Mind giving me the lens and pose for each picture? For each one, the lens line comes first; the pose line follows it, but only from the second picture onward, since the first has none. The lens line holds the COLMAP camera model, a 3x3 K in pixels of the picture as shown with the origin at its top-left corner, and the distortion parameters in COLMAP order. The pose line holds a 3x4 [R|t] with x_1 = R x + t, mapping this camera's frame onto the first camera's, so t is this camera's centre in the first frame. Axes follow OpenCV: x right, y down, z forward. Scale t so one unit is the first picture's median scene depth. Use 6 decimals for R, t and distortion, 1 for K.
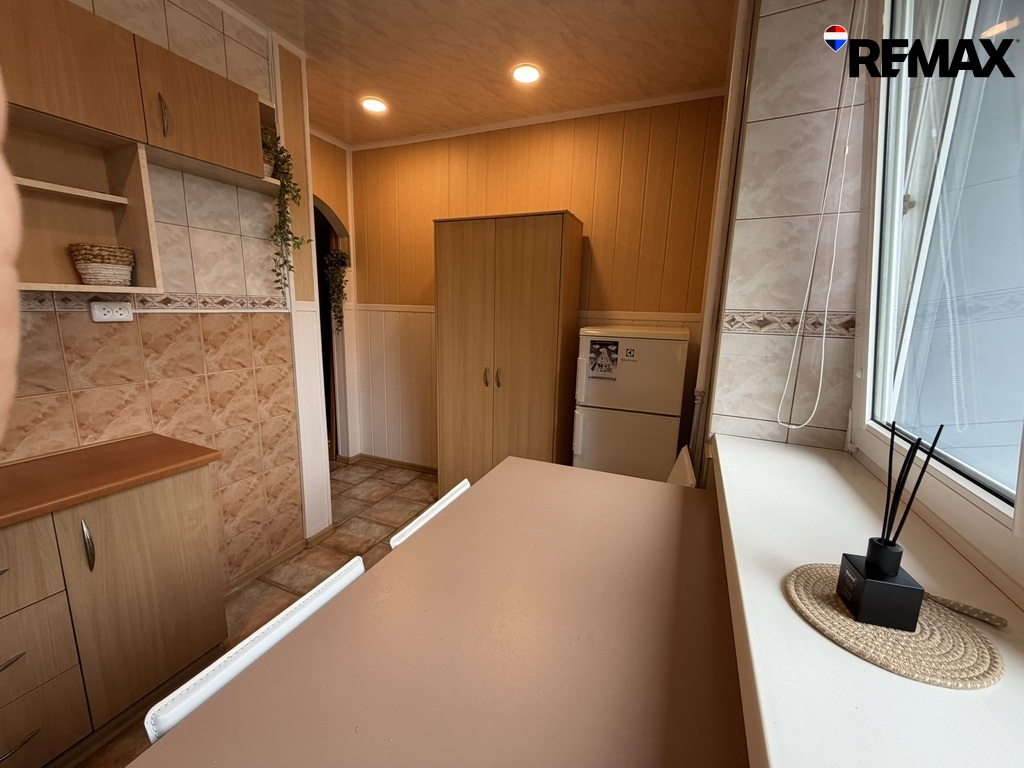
lens RADIAL K [[406.7, 0, 509.1], [0, 406.7, 381.0], [0, 0, 1]] dist [0.001941, -0.000701]
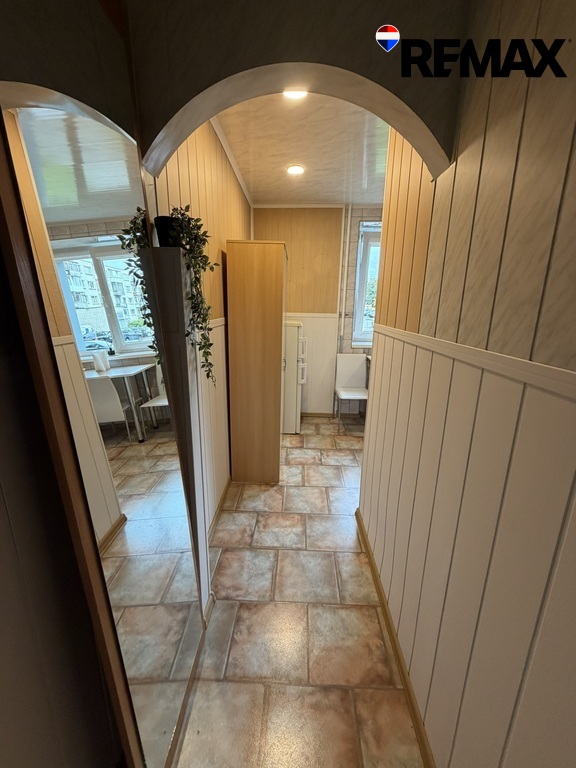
lens RADIAL K [[305.0, 0, 288.5], [0, 305.0, 384.2], [0, 0, 1]] dist [0.001941, -0.000701]
pose [[-0.366589, -0.257226, 0.894118, -0.825075], [0.151825, 0.931600, 0.330257, -0.234469], [-0.917911, 0.256818, -0.302461, 1.062563]]
